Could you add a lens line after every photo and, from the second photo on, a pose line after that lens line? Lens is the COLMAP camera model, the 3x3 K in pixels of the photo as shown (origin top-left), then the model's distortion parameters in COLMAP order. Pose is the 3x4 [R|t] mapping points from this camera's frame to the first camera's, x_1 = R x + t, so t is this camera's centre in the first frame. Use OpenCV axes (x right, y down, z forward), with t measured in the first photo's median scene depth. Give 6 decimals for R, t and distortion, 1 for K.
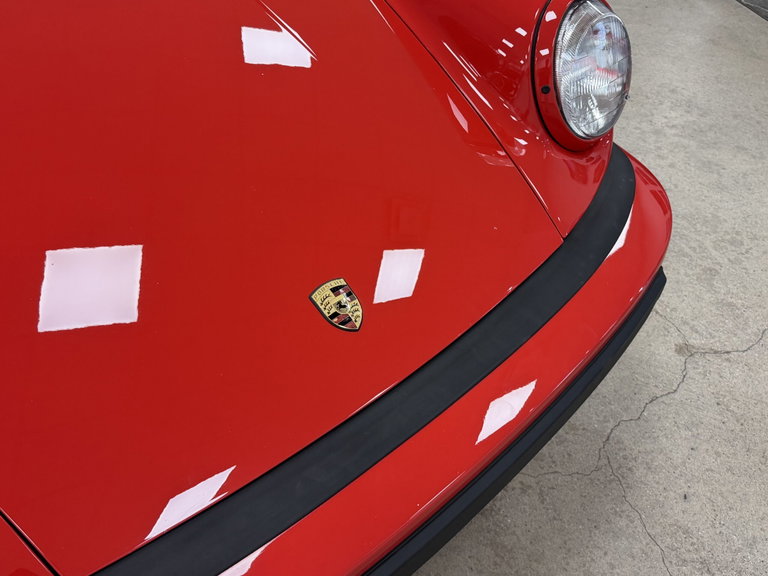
lens RADIAL K [[758.7, 0, 381.7], [0, 758.7, 299.2], [0, 0, 1]] dist [0.156067, -0.301327]
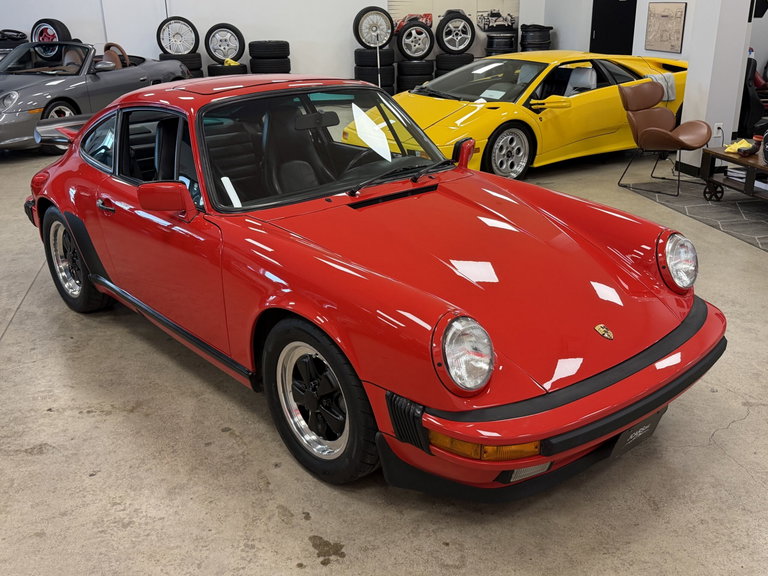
lens RADIAL K [[758.7, 0, 381.7], [0, 758.7, 299.2], [0, 0, 1]] dist [0.156067, -0.301327]
pose [[0.996759, -0.034678, -0.072582, -0.481328], [0.008118, 0.941059, -0.338145, 0.612559], [0.080030, 0.336460, 0.938291, -1.276990]]
